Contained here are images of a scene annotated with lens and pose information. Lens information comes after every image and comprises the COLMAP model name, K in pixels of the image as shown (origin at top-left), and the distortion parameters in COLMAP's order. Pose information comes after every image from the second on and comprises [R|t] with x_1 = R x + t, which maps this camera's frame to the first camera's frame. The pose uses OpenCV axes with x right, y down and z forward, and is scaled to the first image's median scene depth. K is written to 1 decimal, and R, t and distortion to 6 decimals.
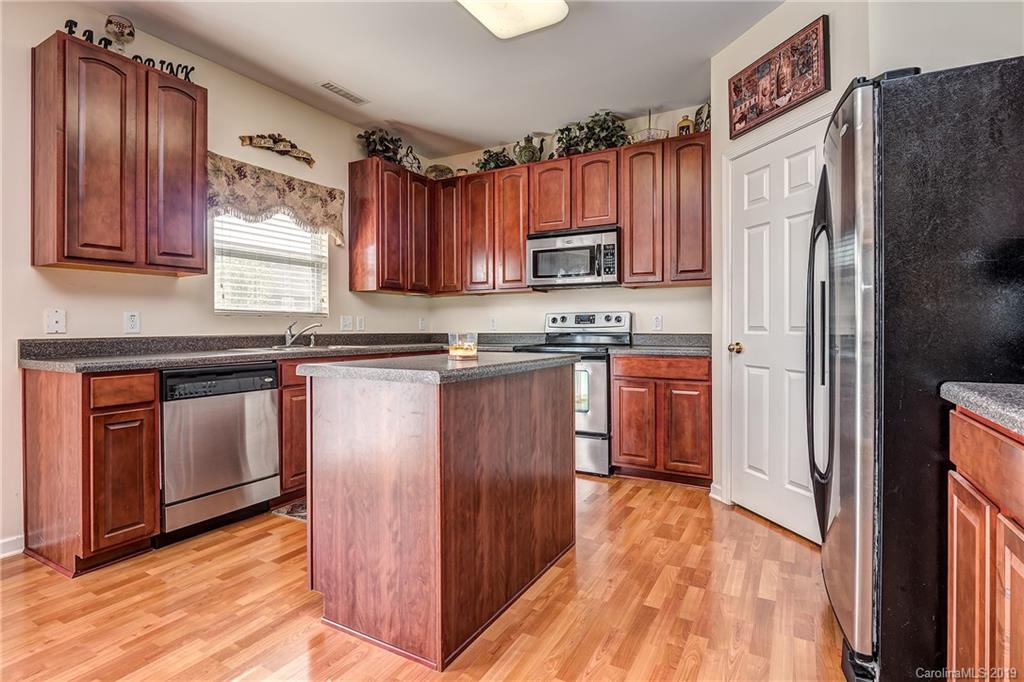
lens RADIAL K [[514.9, 0, 511.6], [0, 514.9, 324.1], [0, 0, 1]] dist [-0.013293, -0.000775]
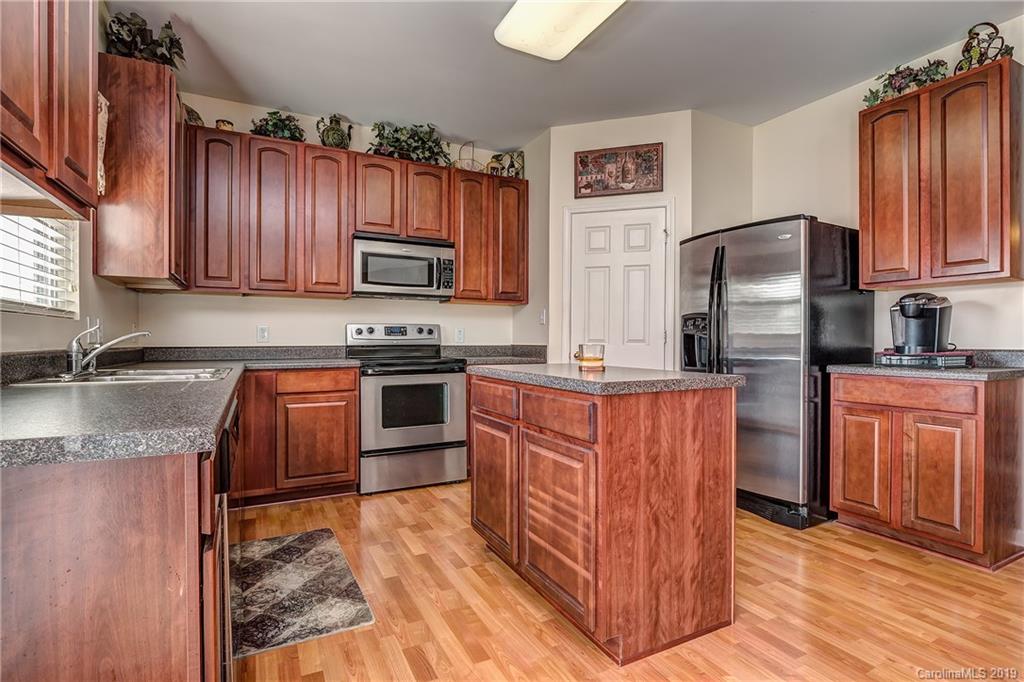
lens RADIAL K [[502.2, 0, 524.4], [0, 502.2, 341.7], [0, 0, 1]] dist [-0.006514, -0.001104]
pose [[0.539604, 0.001133, 0.841918, -0.756346], [-0.009798, 0.999940, 0.004934, 0.004843], [-0.841862, -0.010911, 0.539583, 0.421392]]
